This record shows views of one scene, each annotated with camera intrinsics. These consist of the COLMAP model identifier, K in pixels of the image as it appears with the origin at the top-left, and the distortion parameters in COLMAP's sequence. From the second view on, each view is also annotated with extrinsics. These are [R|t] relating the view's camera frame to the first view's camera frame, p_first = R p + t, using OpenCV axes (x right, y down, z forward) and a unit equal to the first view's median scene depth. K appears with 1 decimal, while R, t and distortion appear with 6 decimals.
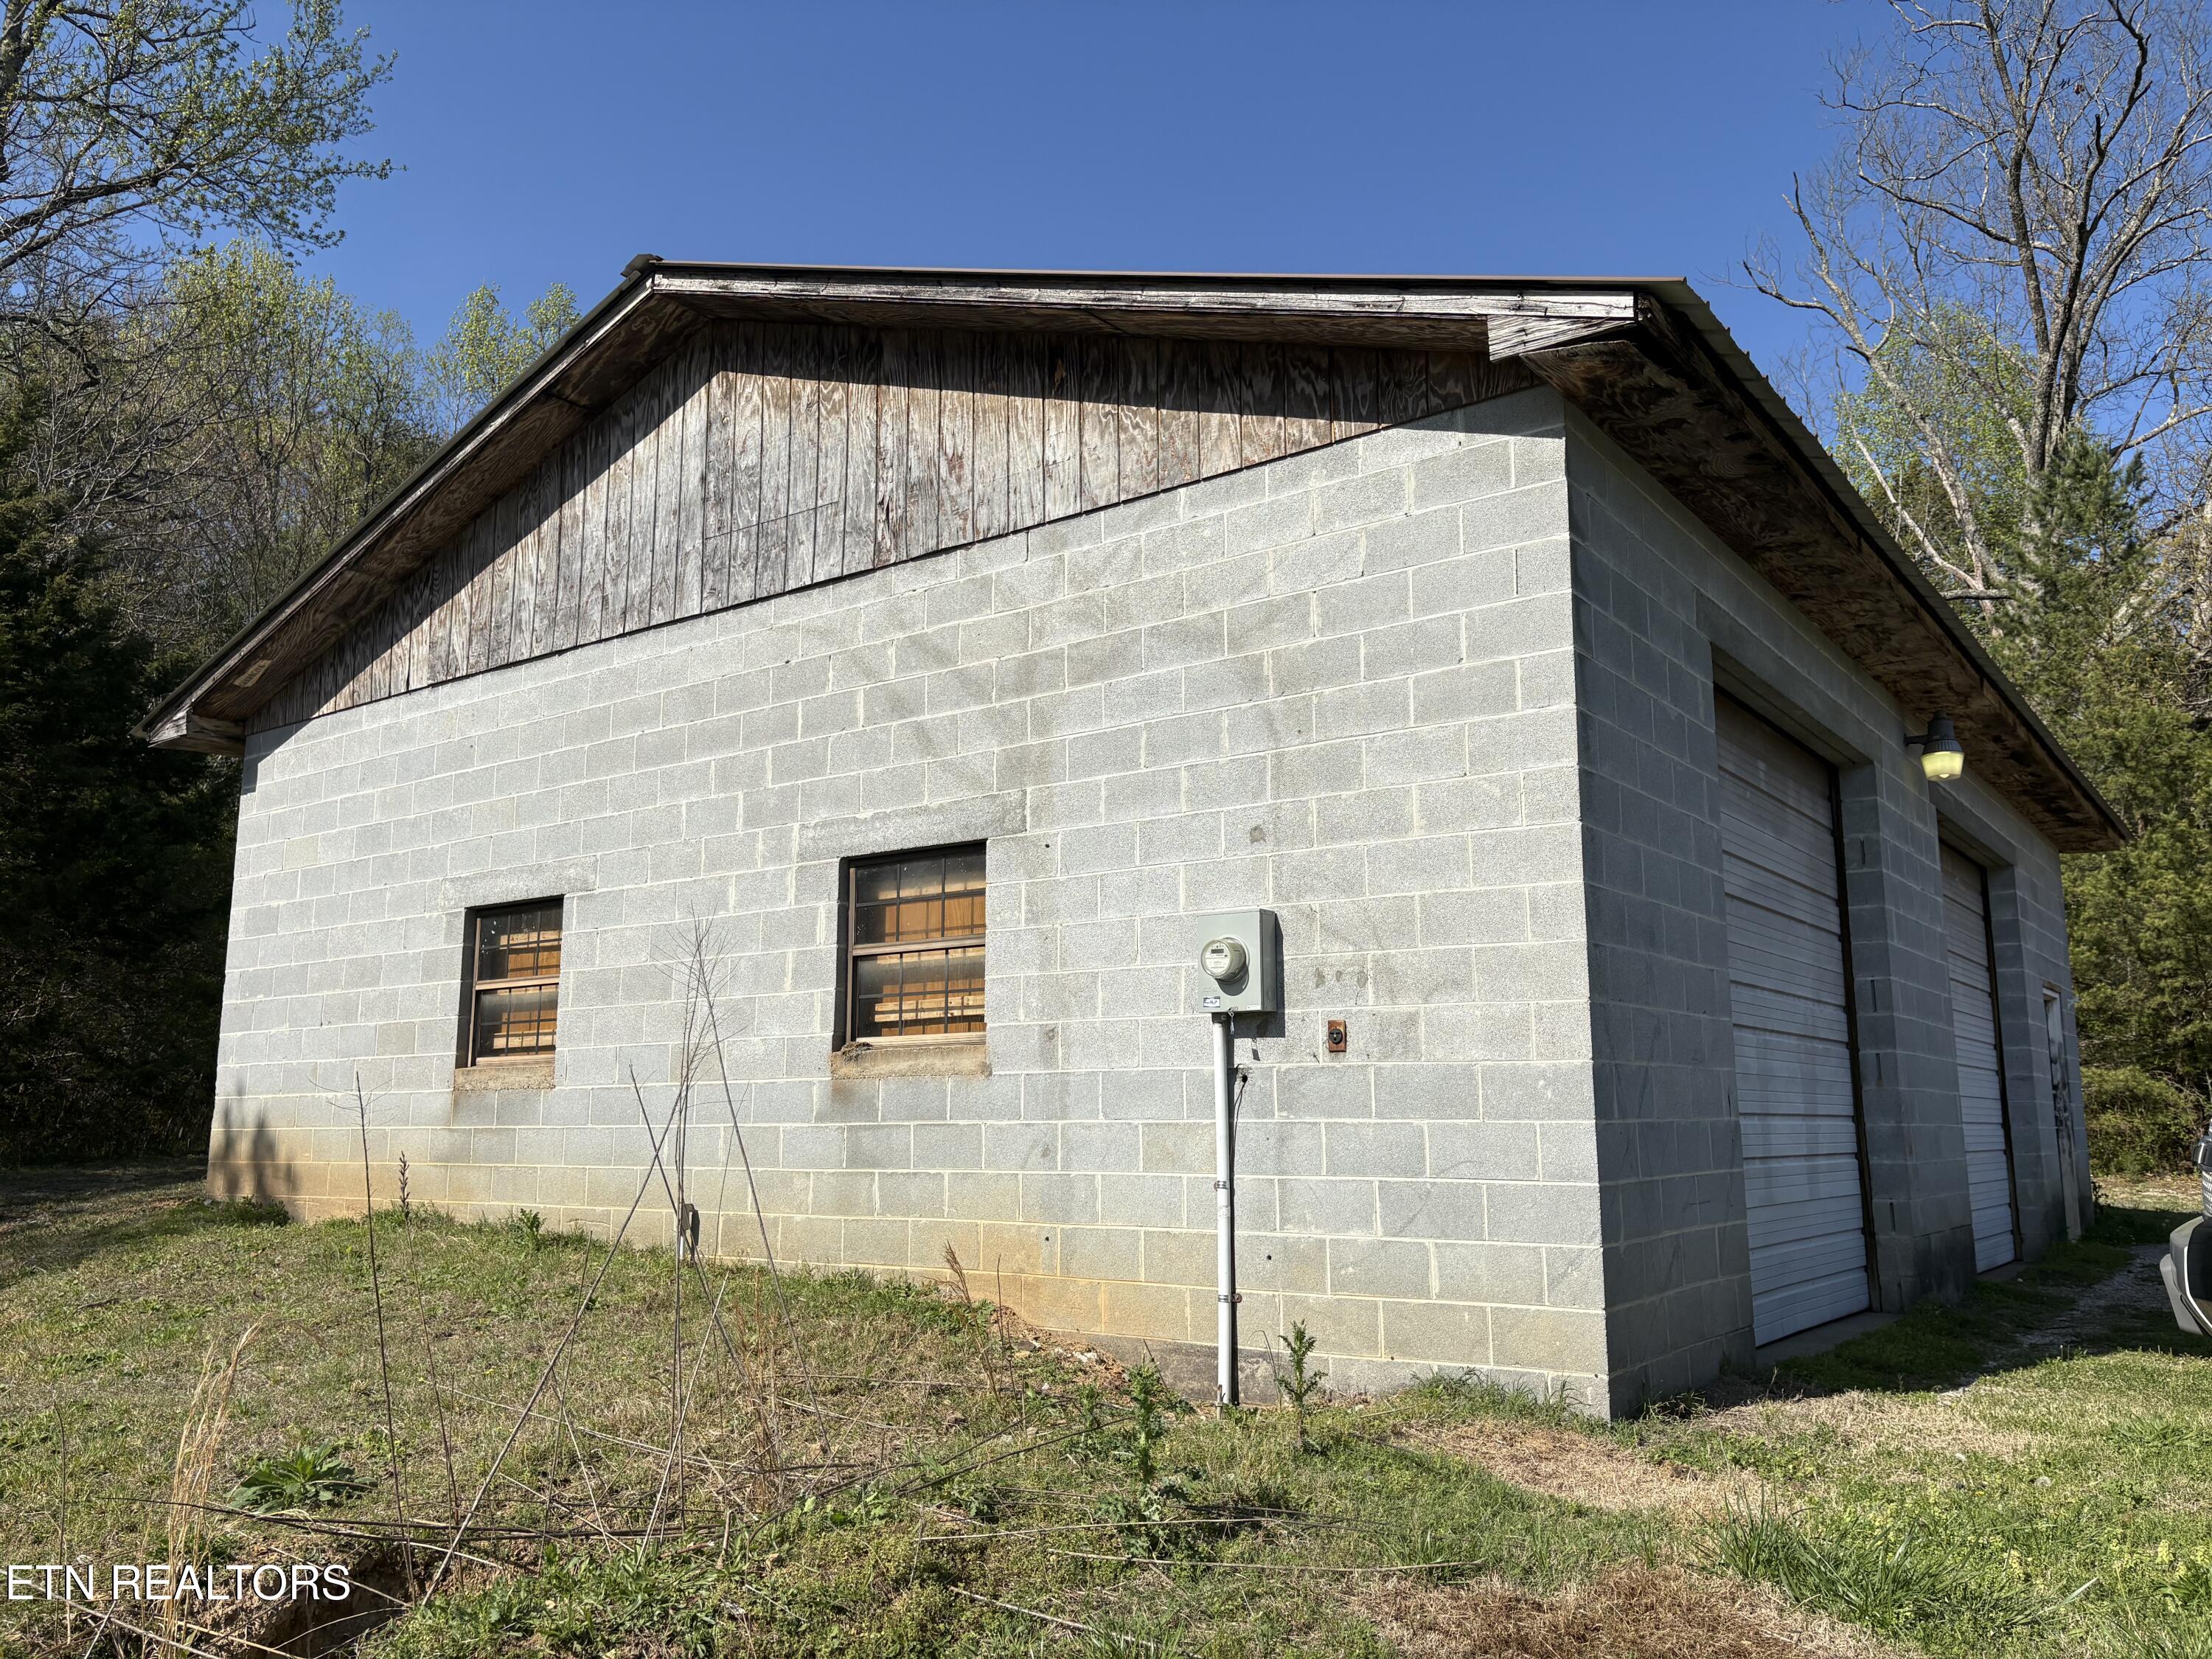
lens RADIAL K [[1657.2, 0, 1106.0], [0, 1657.2, 829.5], [0, 0, 1]] dist [0.004773, -0.002983]
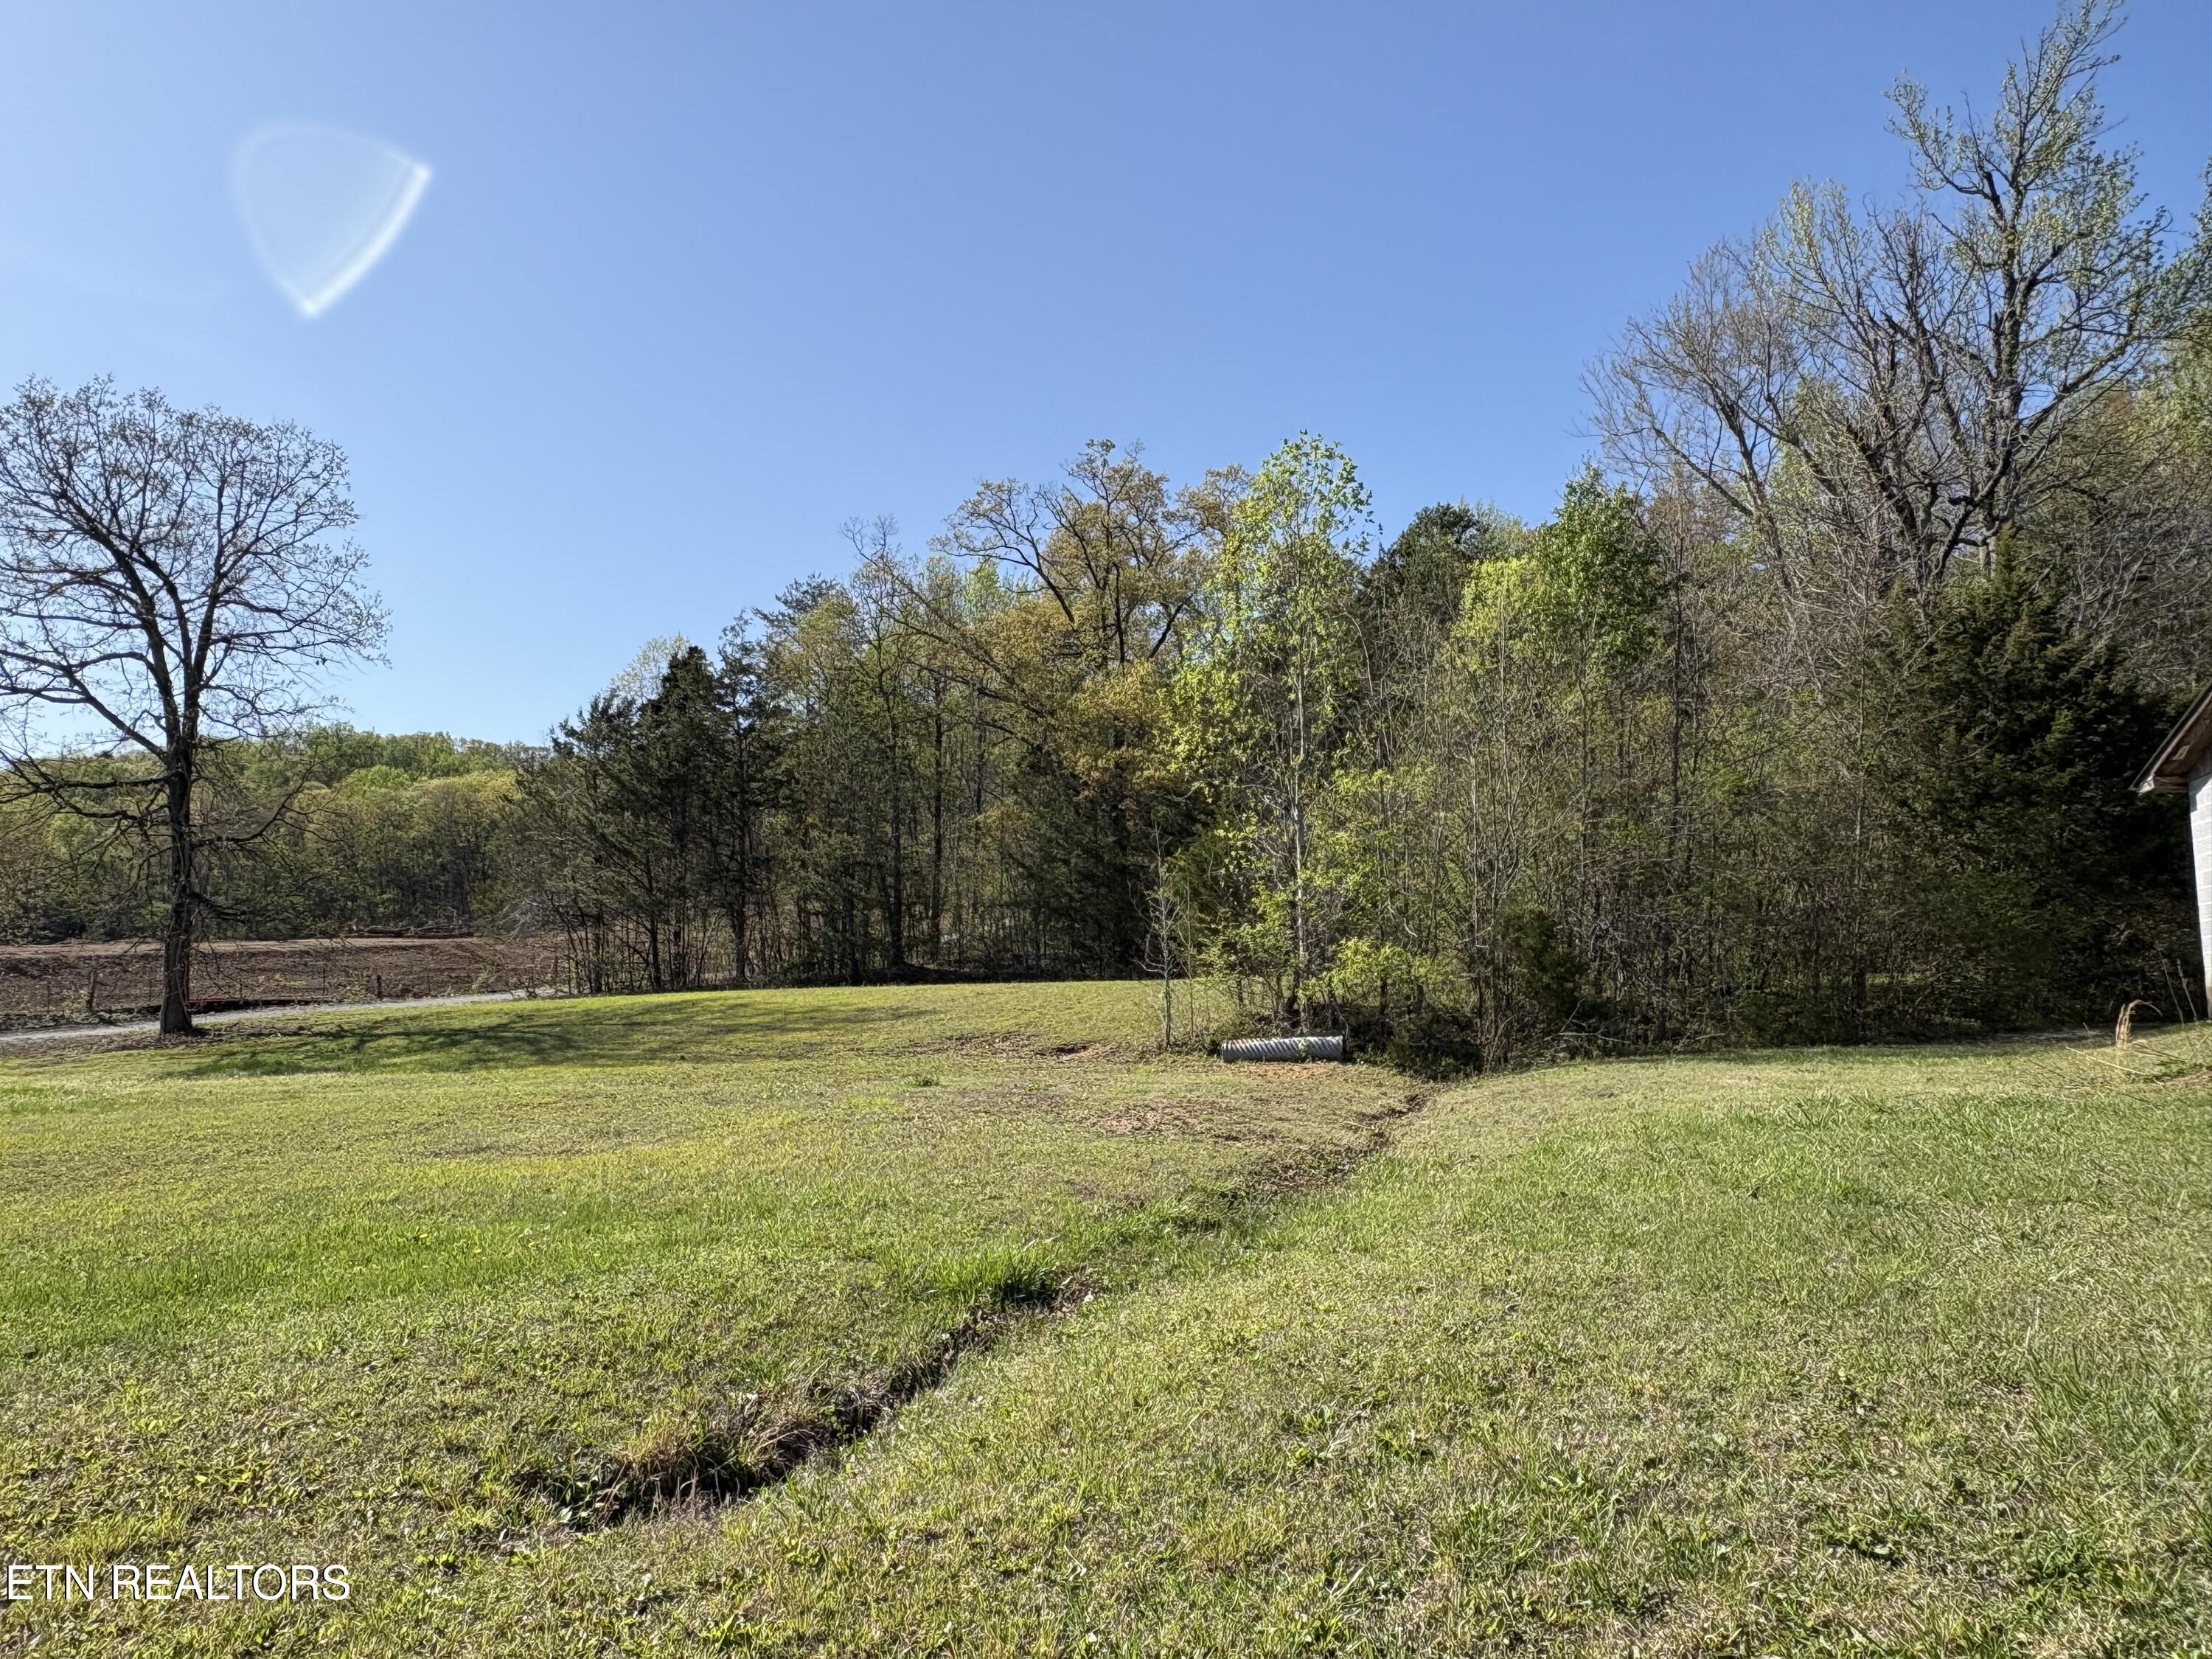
lens RADIAL K [[1466.4, 0, 1106.0], [0, 1466.4, 829.5], [0, 0, 1]] dist [0.000598, 0.001547]
pose [[0.354182, -0.117311, -0.927789, 0.773794], [0.143359, 0.987185, -0.070094, -0.075532], [0.924123, -0.108181, 0.366461, -1.013165]]
